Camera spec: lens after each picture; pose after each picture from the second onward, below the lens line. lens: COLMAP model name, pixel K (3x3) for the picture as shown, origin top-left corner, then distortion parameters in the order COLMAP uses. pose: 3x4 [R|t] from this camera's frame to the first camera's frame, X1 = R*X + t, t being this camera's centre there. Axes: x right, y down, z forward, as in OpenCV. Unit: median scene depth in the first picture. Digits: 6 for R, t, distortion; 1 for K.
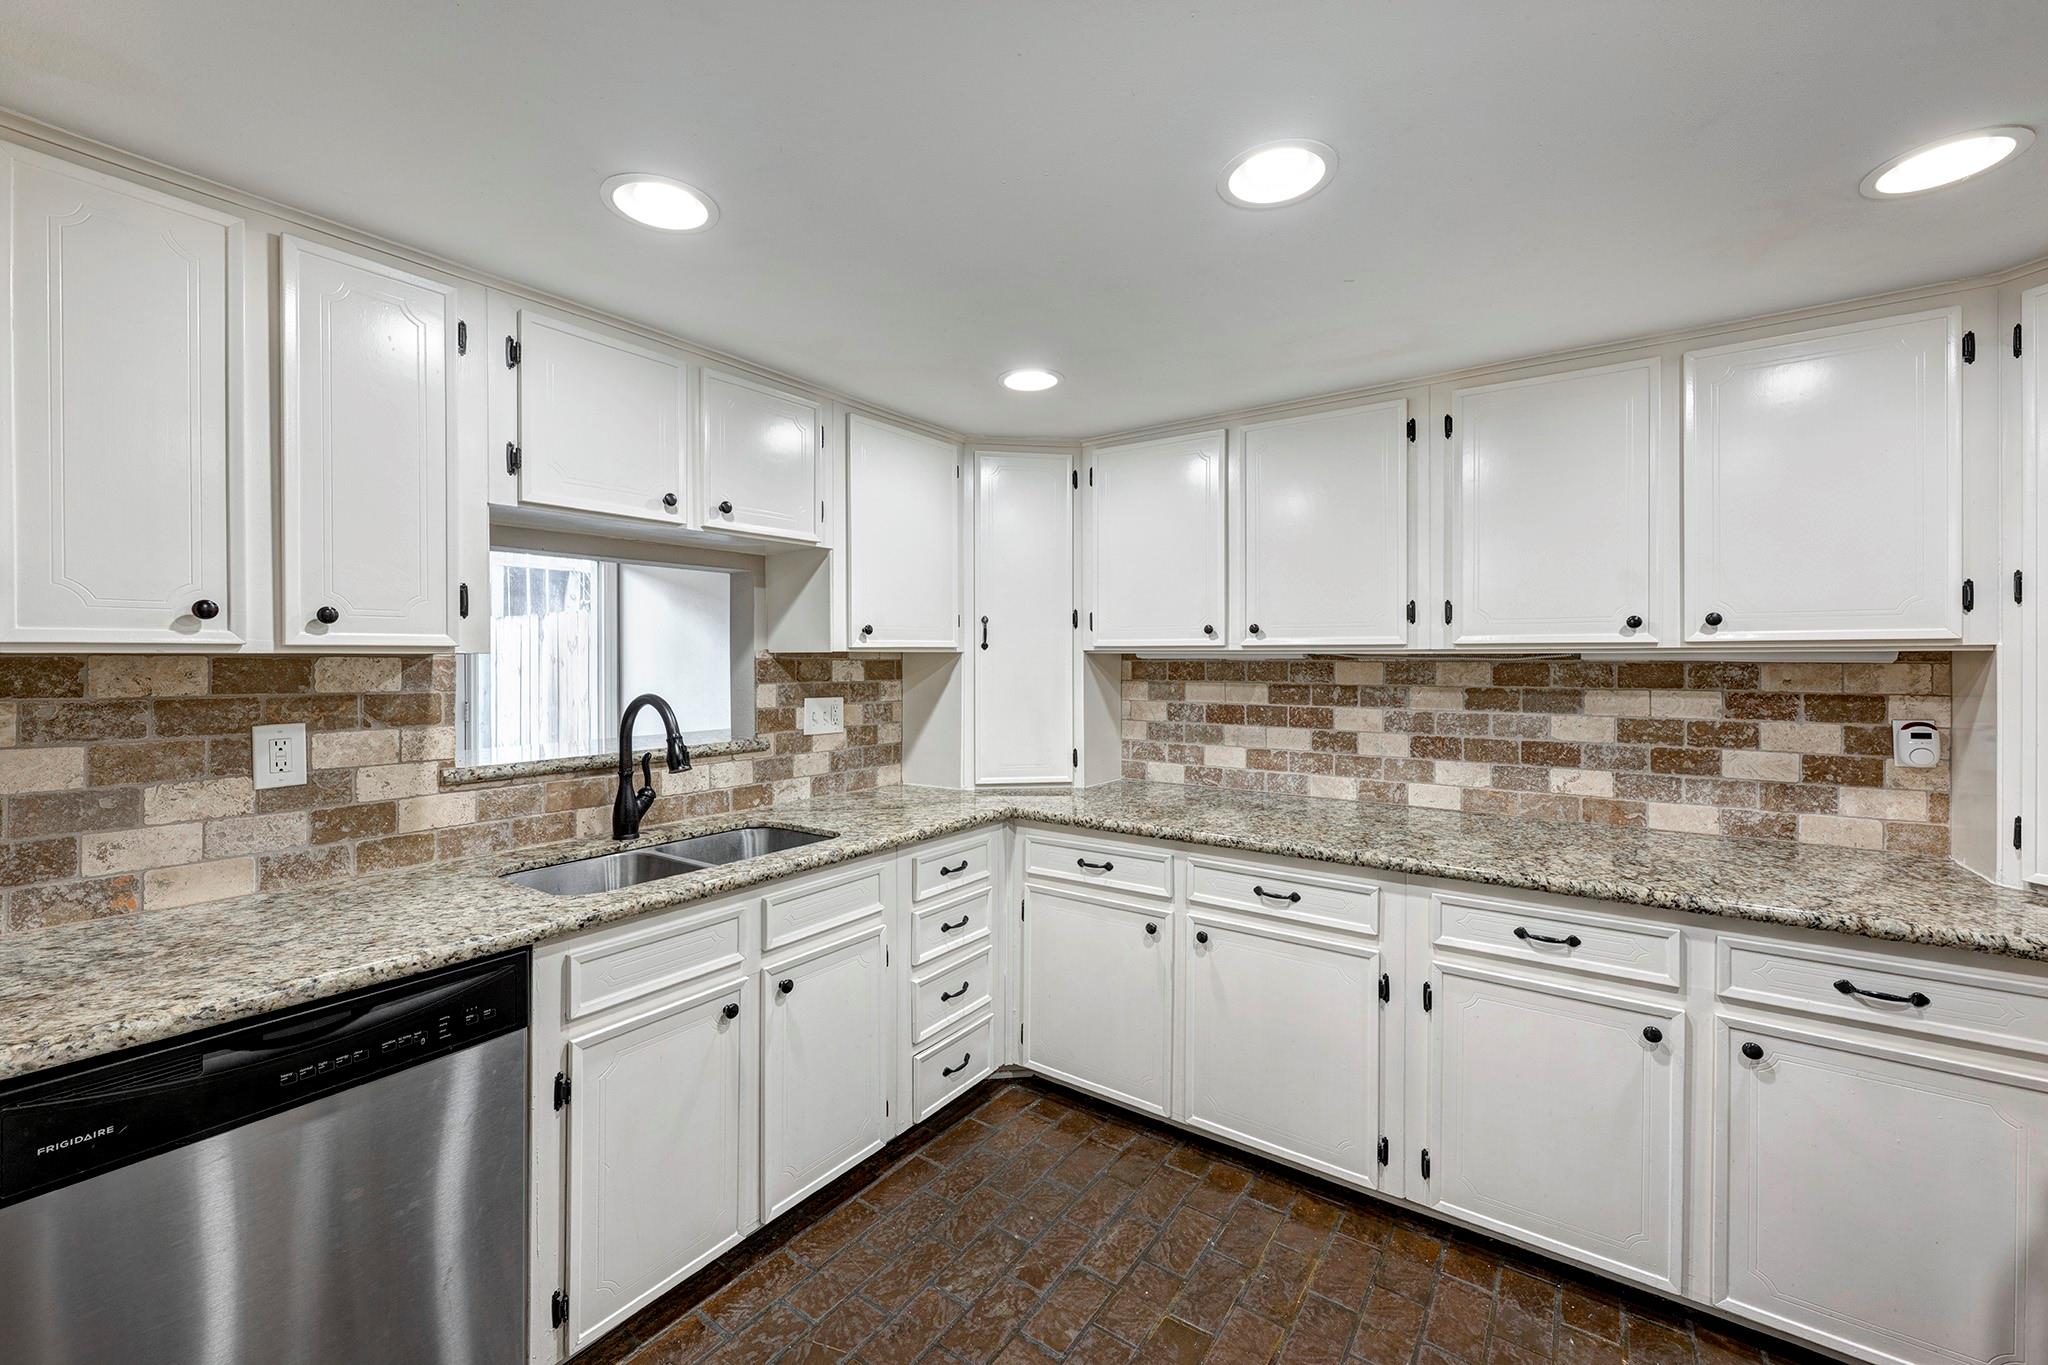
lens RADIAL K [[813.7, 0, 1018.2], [0, 813.7, 670.9], [0, 0, 1]] dist [-0.002056, 0.000096]
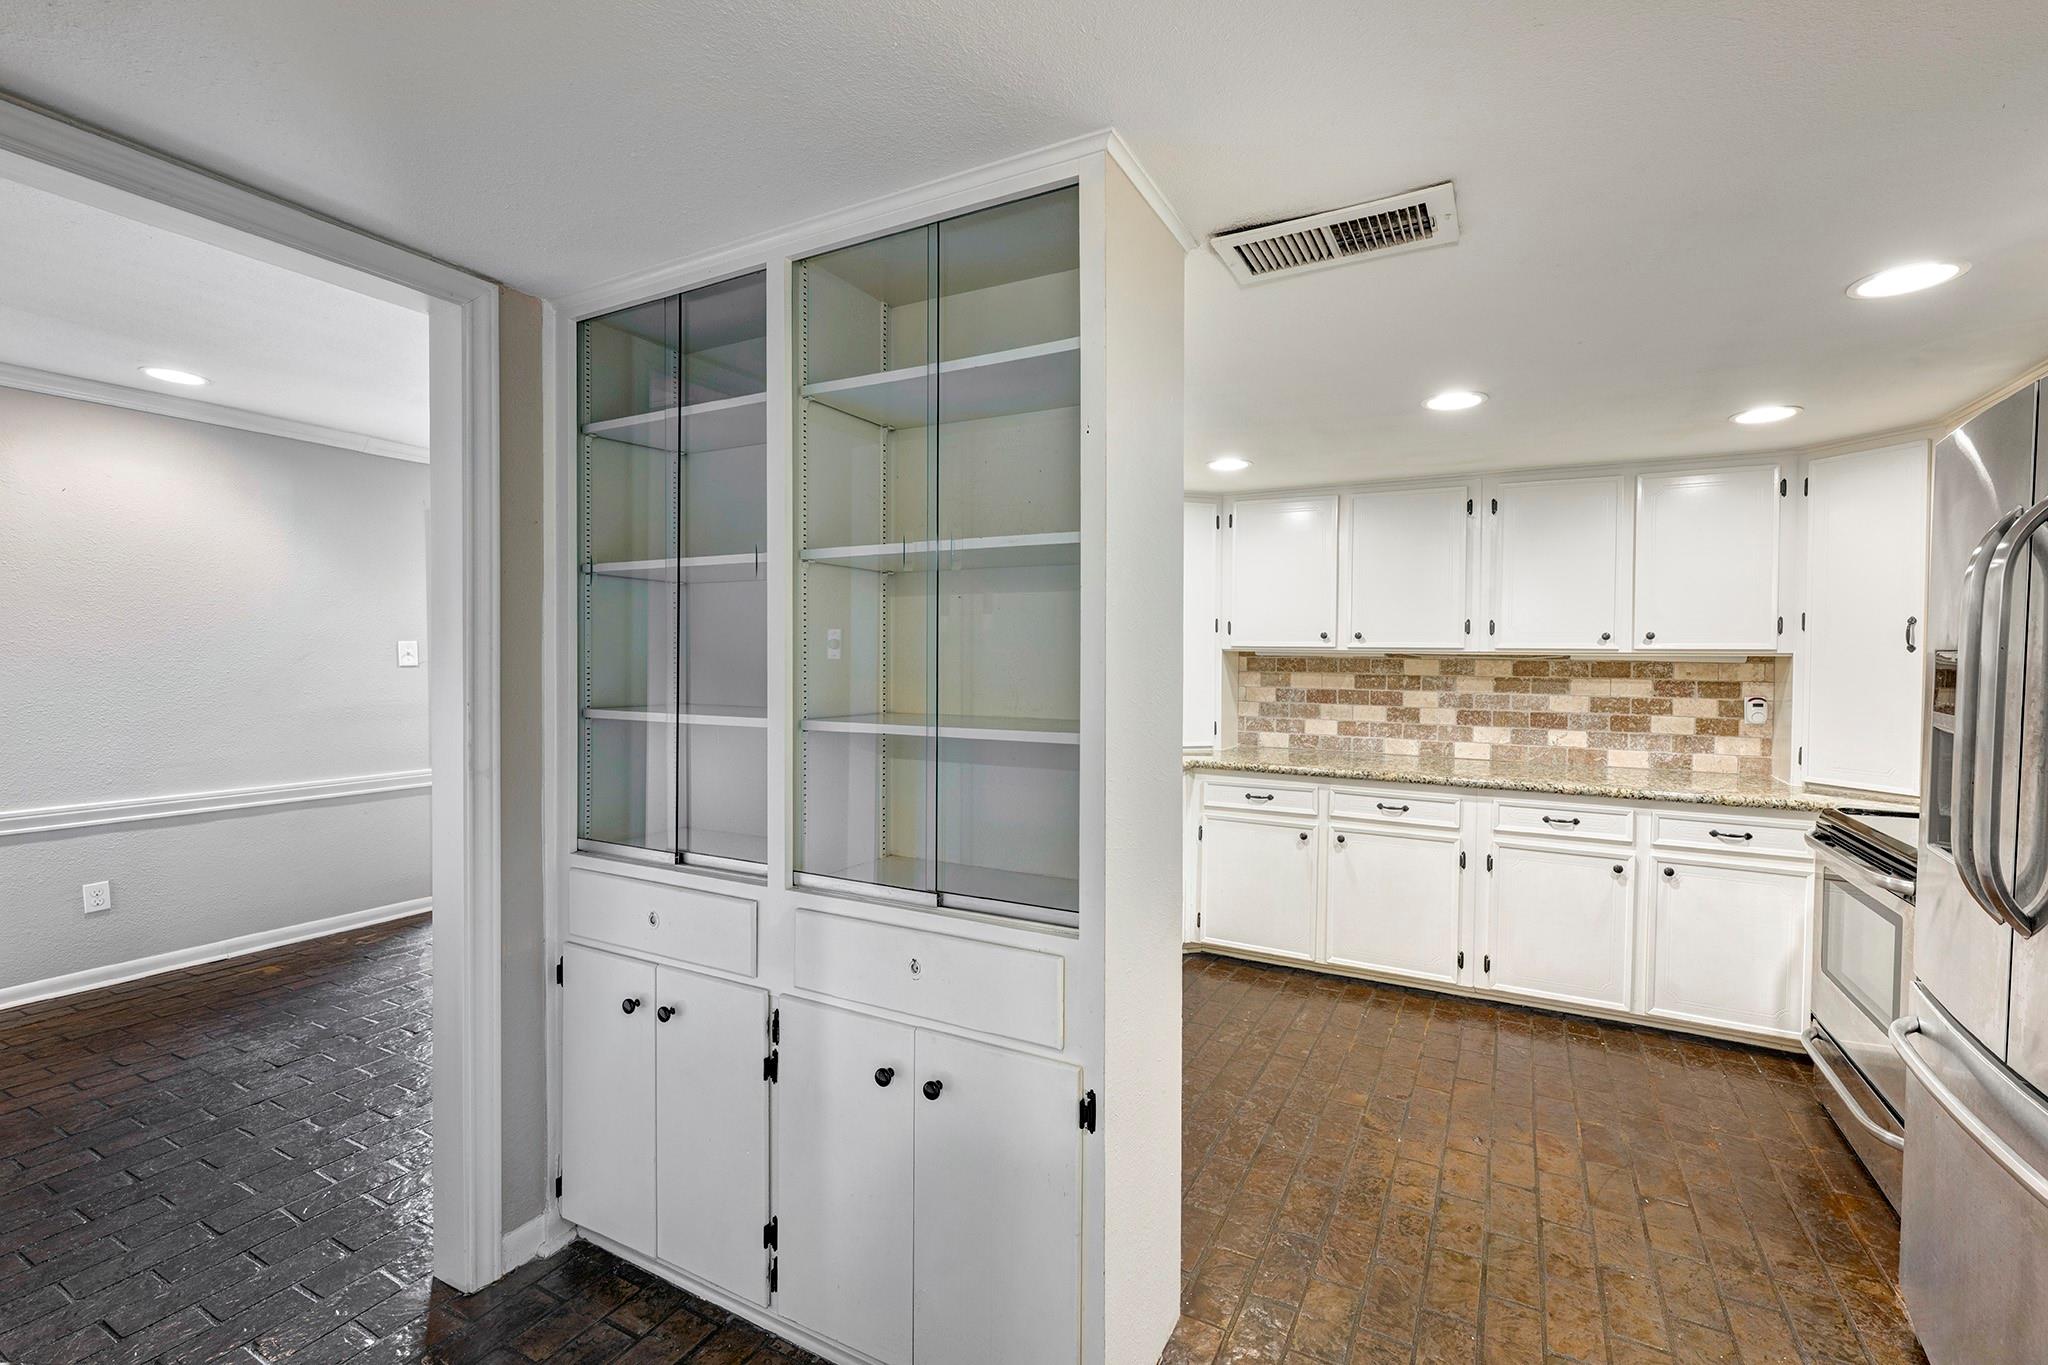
lens RADIAL K [[897.8, 0, 1029.1], [0, 897.8, 681.4], [0, 0, 1]] dist [-0.003932, -0.000569]
pose [[0.991701, 0.006374, 0.128406, -0.571743], [-0.008469, 0.999840, 0.015781, 0.010687], [-0.128285, -0.016737, 0.991596, -0.587871]]
